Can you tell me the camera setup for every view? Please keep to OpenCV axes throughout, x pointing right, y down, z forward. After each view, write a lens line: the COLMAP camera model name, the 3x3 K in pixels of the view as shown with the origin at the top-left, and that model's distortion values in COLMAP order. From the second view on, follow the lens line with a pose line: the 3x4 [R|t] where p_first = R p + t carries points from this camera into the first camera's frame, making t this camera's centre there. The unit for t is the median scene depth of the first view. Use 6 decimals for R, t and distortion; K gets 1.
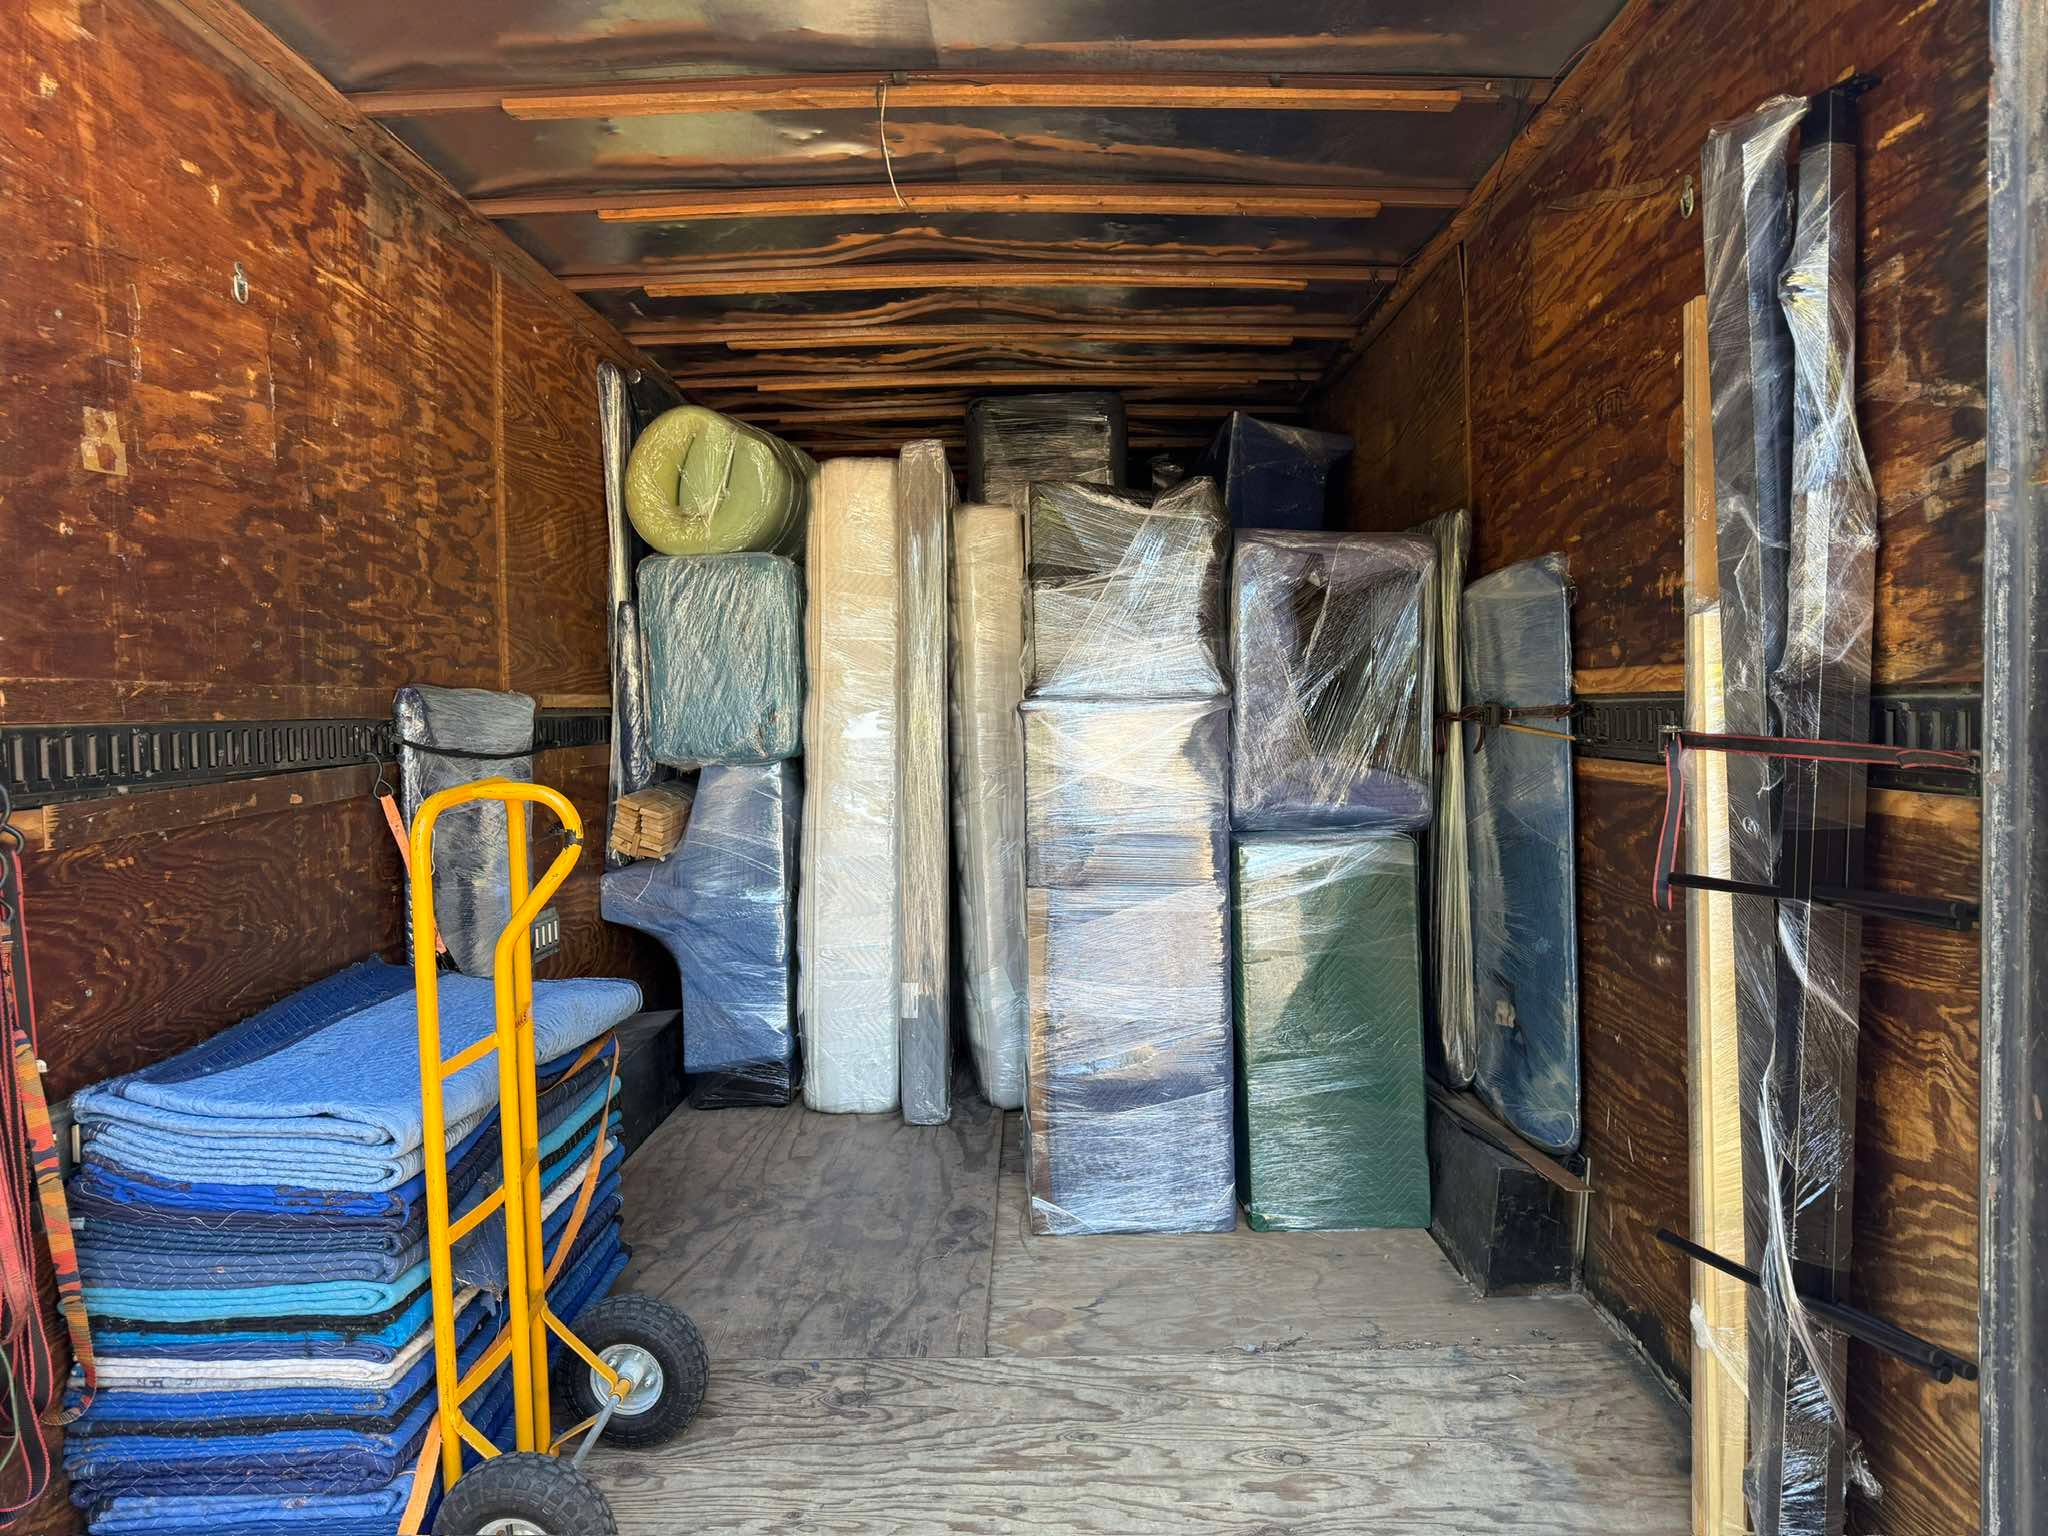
lens RADIAL K [[1487.5, 0, 1027.1], [0, 1487.5, 769.8], [0, 0, 1]] dist [0.003282, -0.025088]
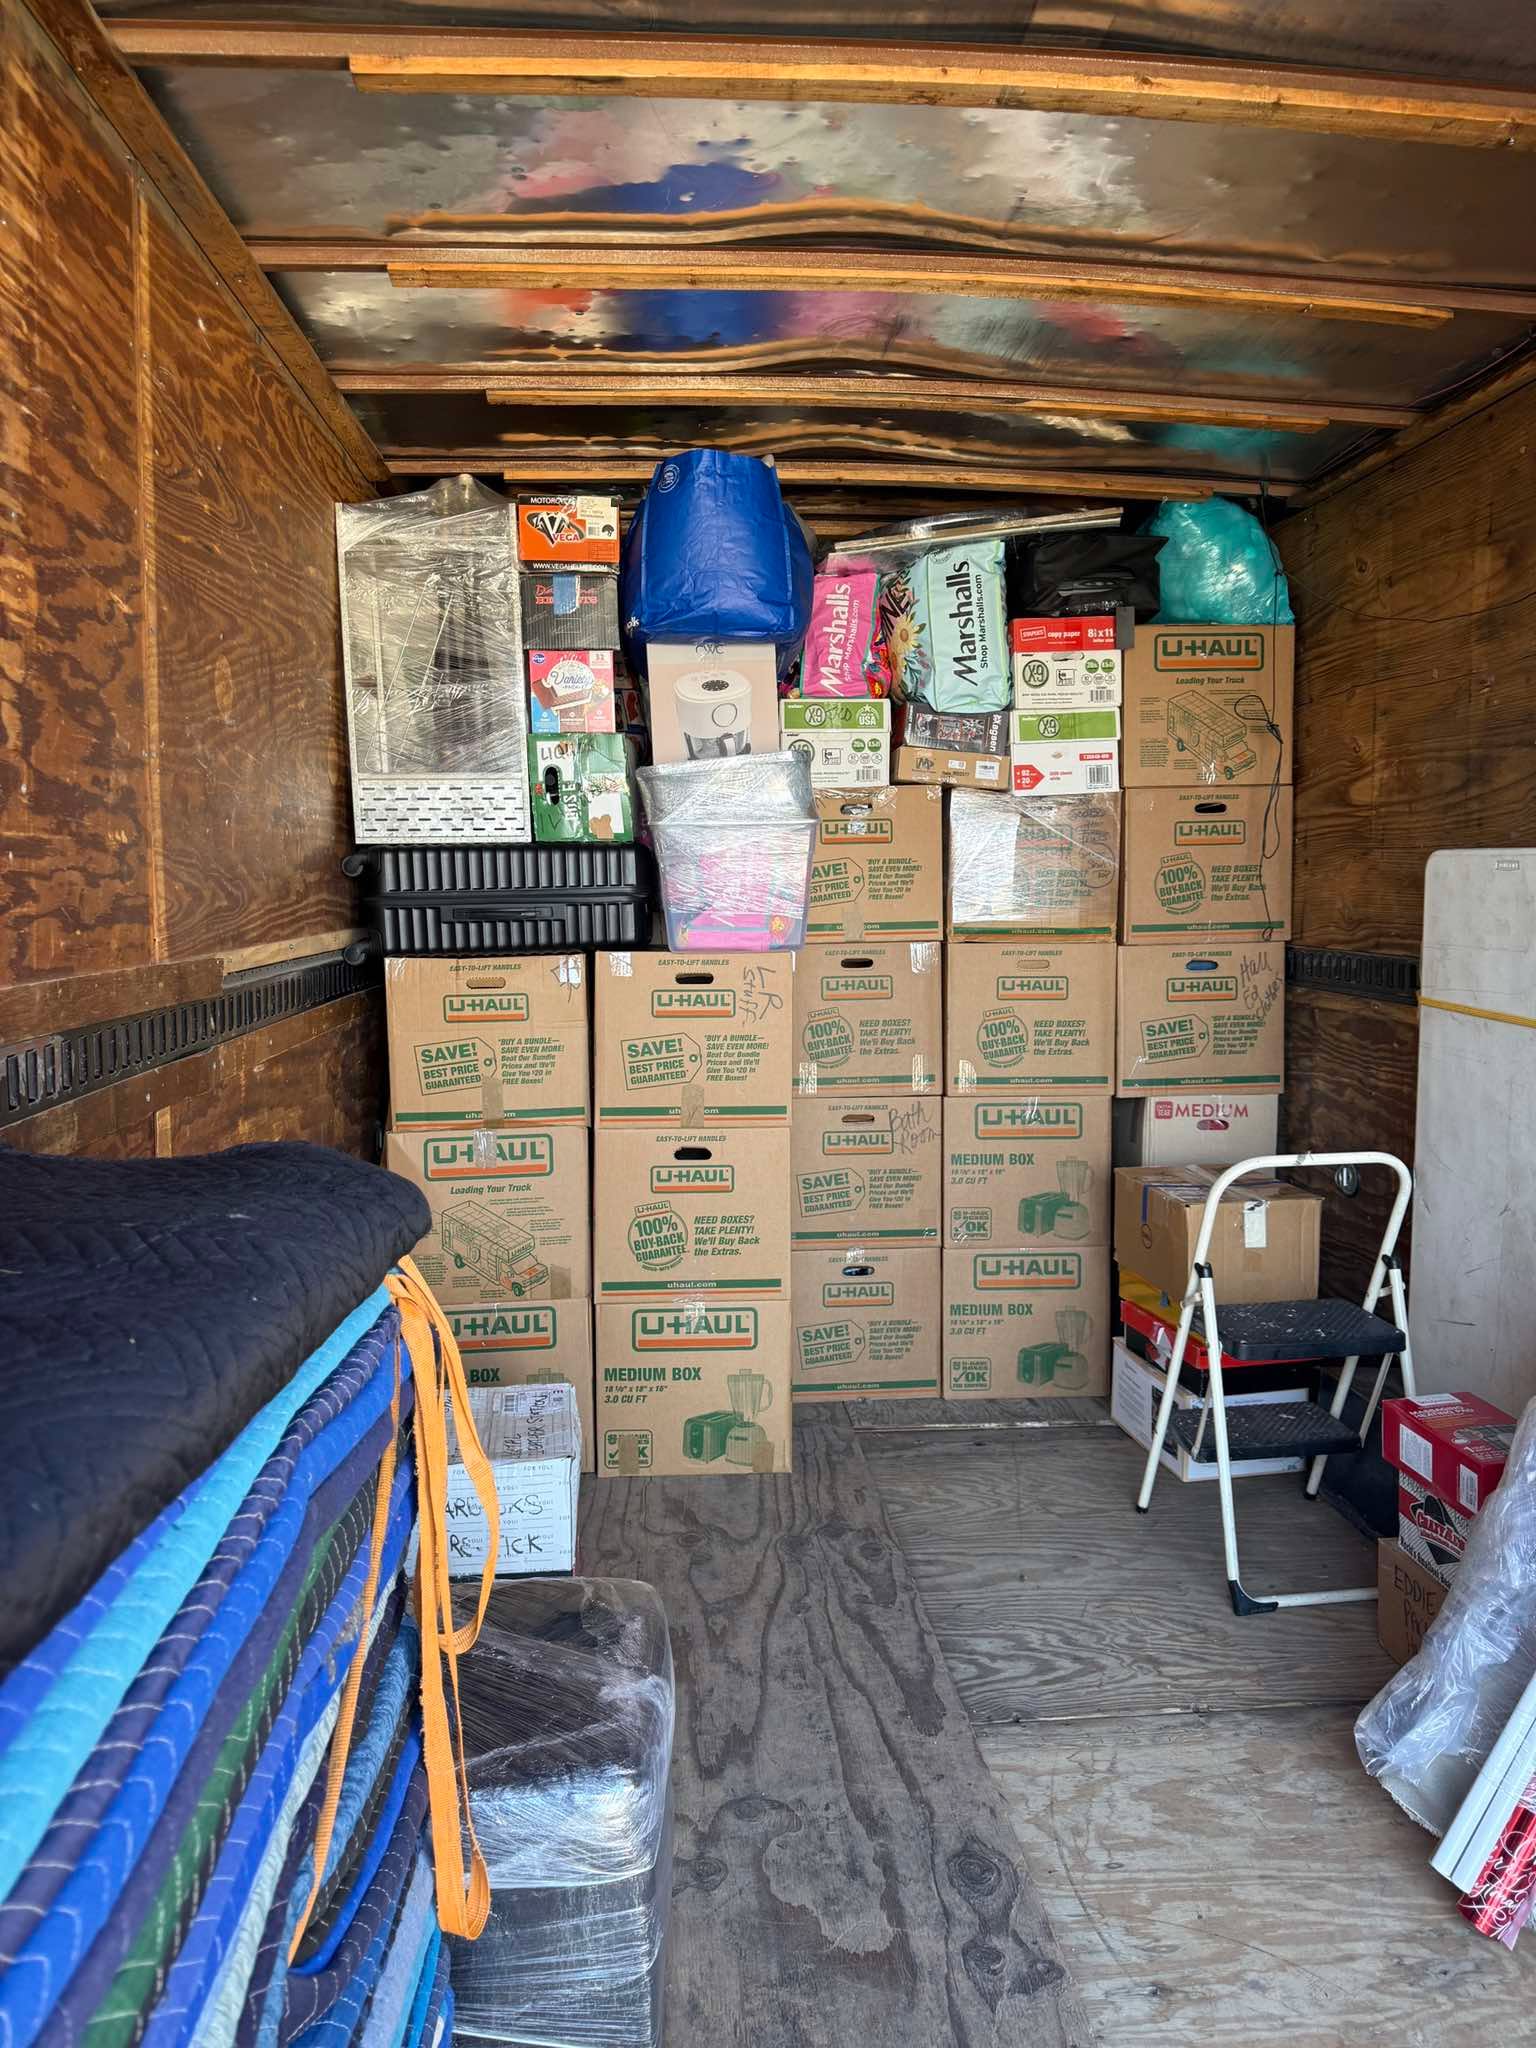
lens RADIAL K [[1487.5, 0, 767.4], [0, 1487.5, 1018.6], [0, 0, 1]] dist [0.003282, -0.025088]
pose [[0.995724, 0.002221, 0.092352, -0.180019], [-0.007046, 0.998625, 0.051944, -0.064073], [-0.092109, -0.052373, 0.994371, 0.429875]]
